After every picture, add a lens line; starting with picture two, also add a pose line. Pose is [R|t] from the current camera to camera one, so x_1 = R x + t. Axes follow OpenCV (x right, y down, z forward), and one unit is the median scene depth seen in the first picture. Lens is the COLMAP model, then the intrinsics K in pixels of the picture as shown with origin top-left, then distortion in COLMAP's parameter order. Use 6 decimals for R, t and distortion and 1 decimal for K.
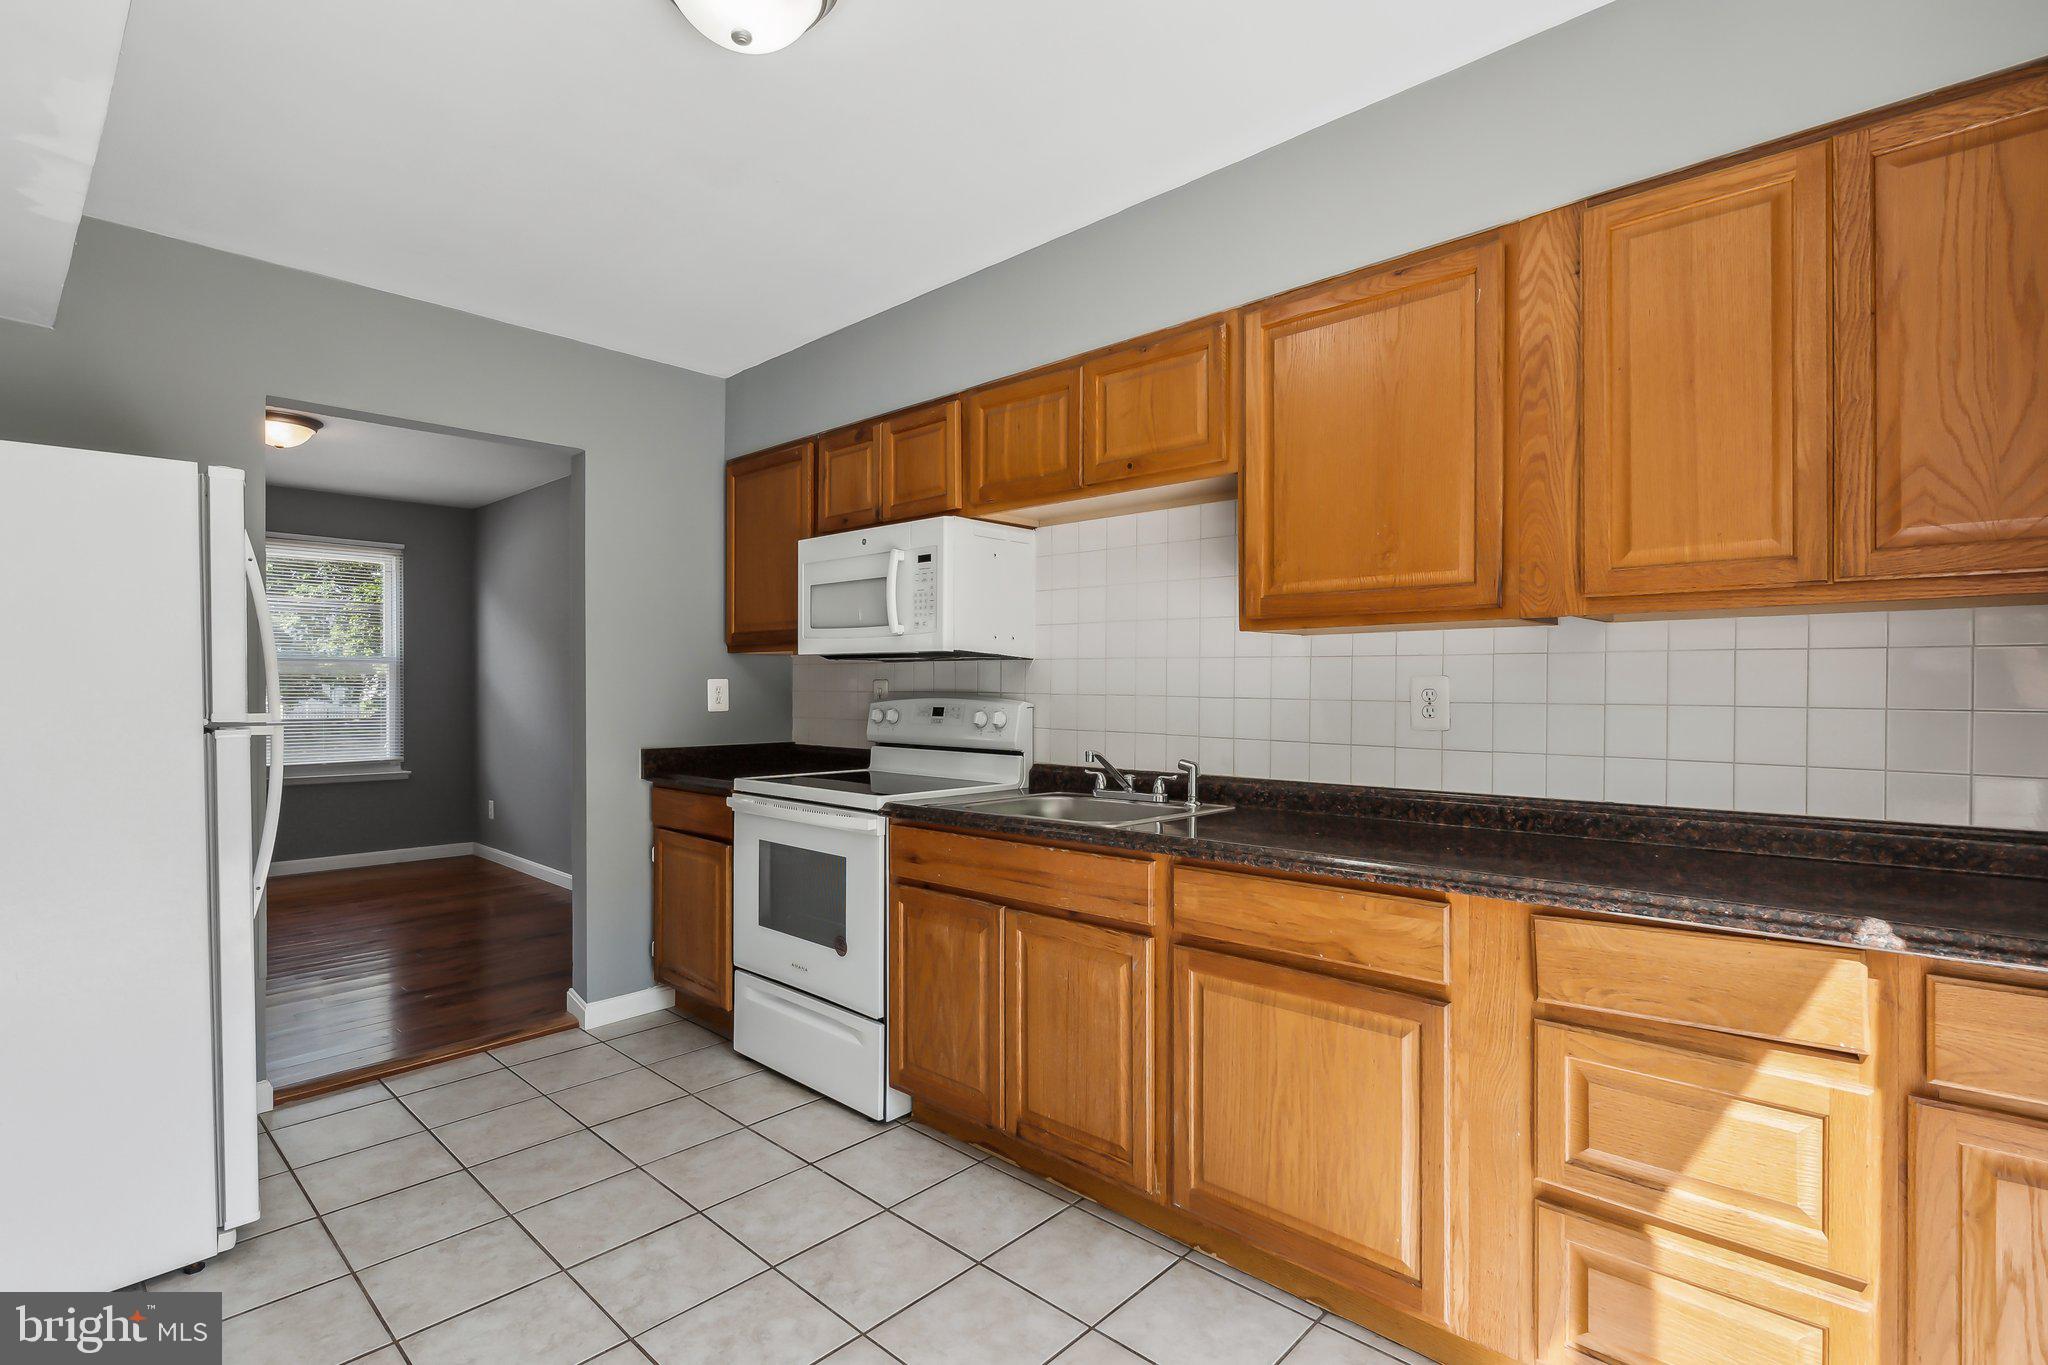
lens RADIAL K [[967.4, 0, 1016.9], [0, 967.4, 685.5], [0, 0, 1]] dist [0.001523, -0.000820]
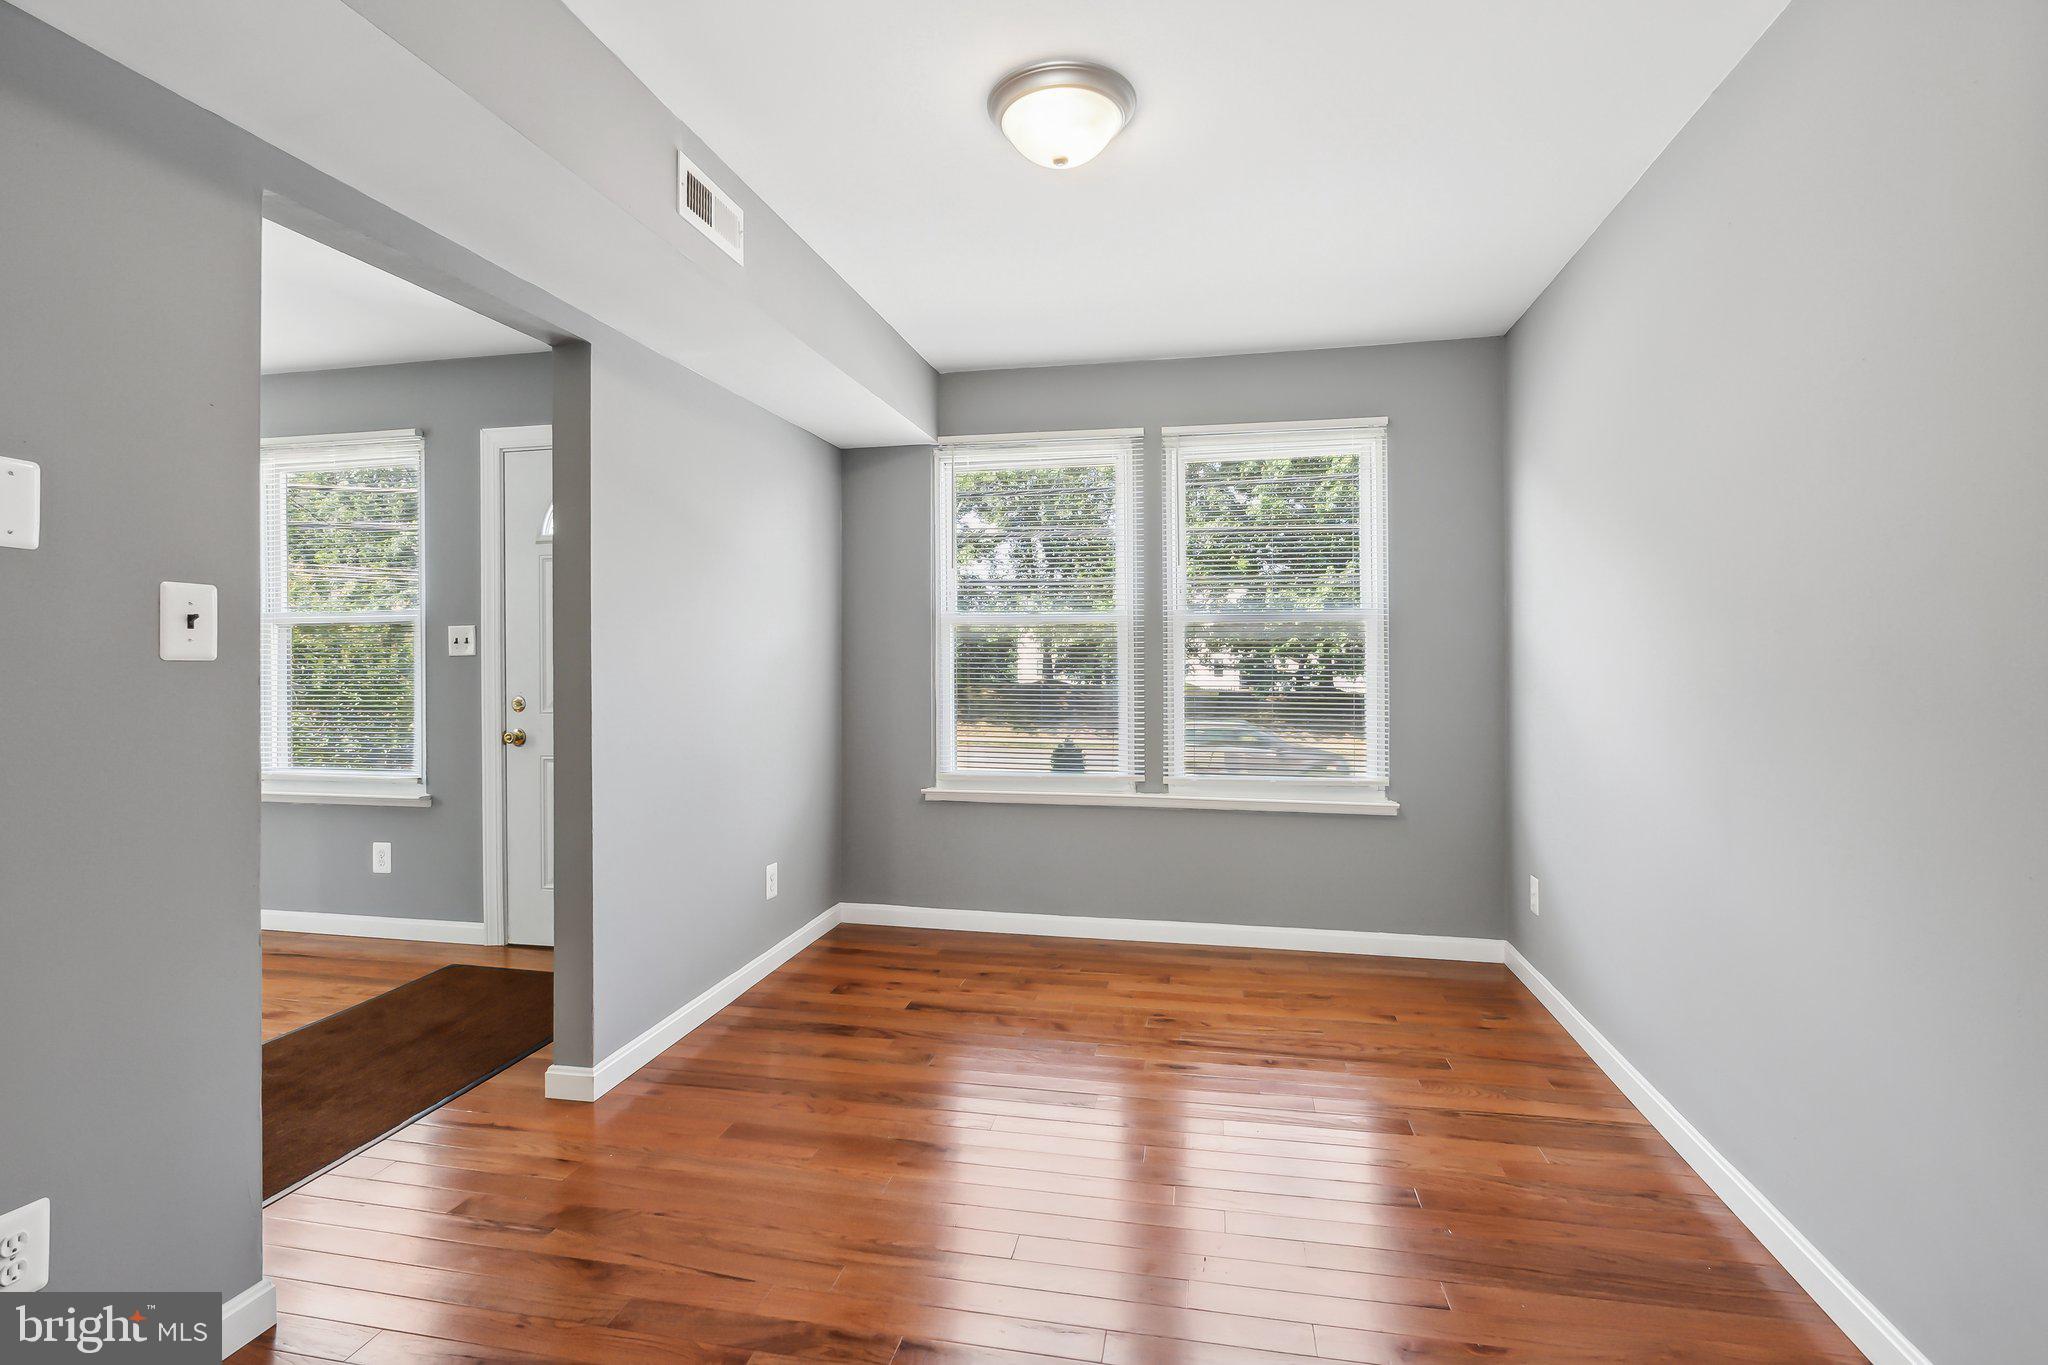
lens RADIAL K [[1009.4, 0, 1002.9], [0, 1009.4, 678.3], [0, 0, 1]] dist [0.001095, 0.000531]
pose [[0.507539, 0.022479, -0.861336, -0.228081], [-0.014017, 0.999743, 0.017831, 0.005306], [0.861515, 0.003023, 0.507723, 0.488677]]
